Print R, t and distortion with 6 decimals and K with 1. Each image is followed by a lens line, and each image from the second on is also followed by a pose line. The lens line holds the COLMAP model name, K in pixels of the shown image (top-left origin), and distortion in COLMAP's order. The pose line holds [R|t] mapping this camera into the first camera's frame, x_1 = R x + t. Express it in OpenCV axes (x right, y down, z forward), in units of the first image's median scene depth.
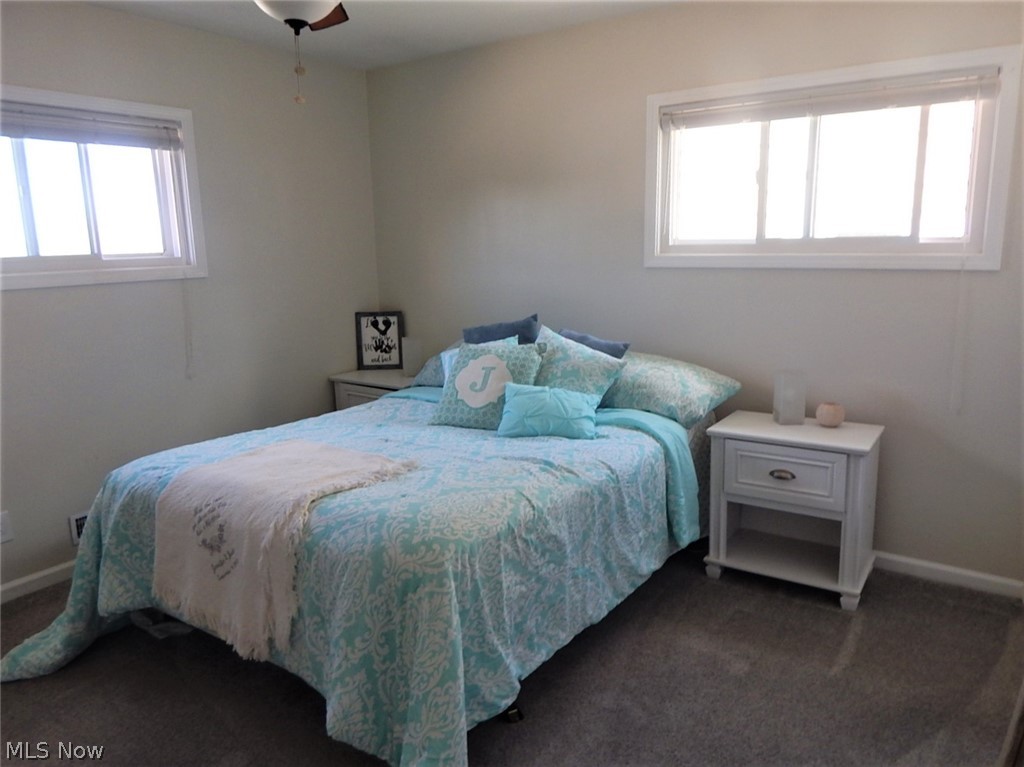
lens RADIAL K [[670.0, 0, 511.3], [0, 670.0, 380.5], [0, 0, 1]] dist [0.008765, -0.008307]
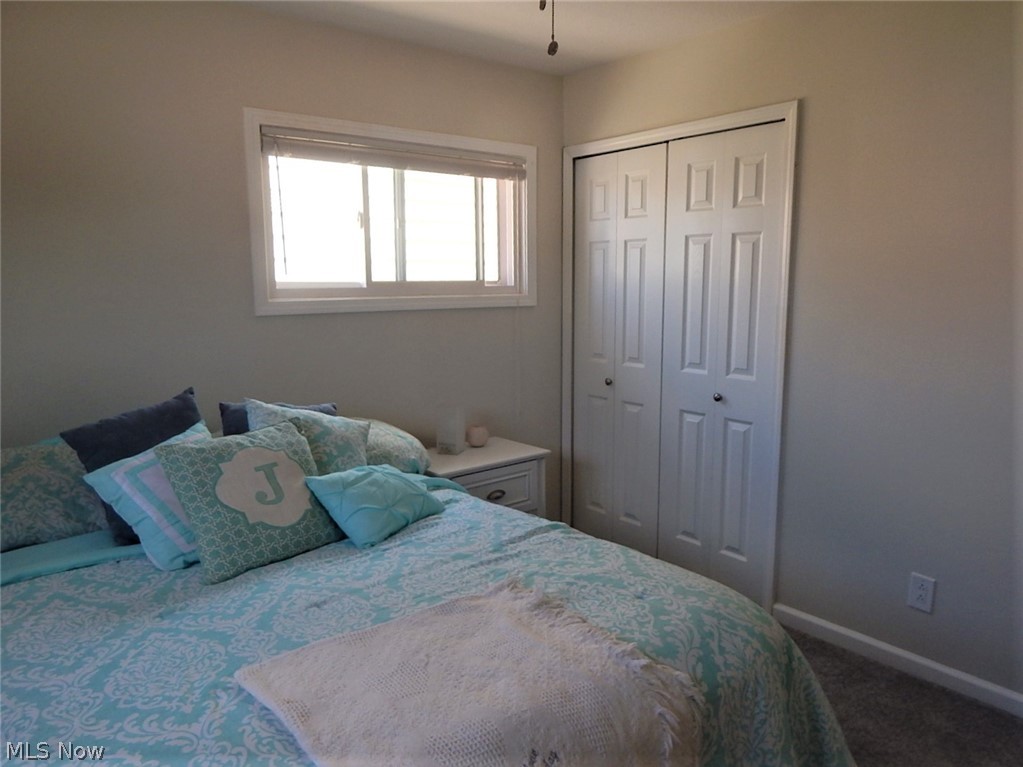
lens RADIAL K [[703.1, 0, 509.6], [0, 703.1, 384.6], [0, 0, 1]] dist [0.012577, 0.002133]
pose [[0.355974, -0.126987, 0.925828, -0.610061], [0.193130, 0.979333, 0.060068, -0.097476], [-0.914321, 0.157422, 0.373142, 0.509189]]
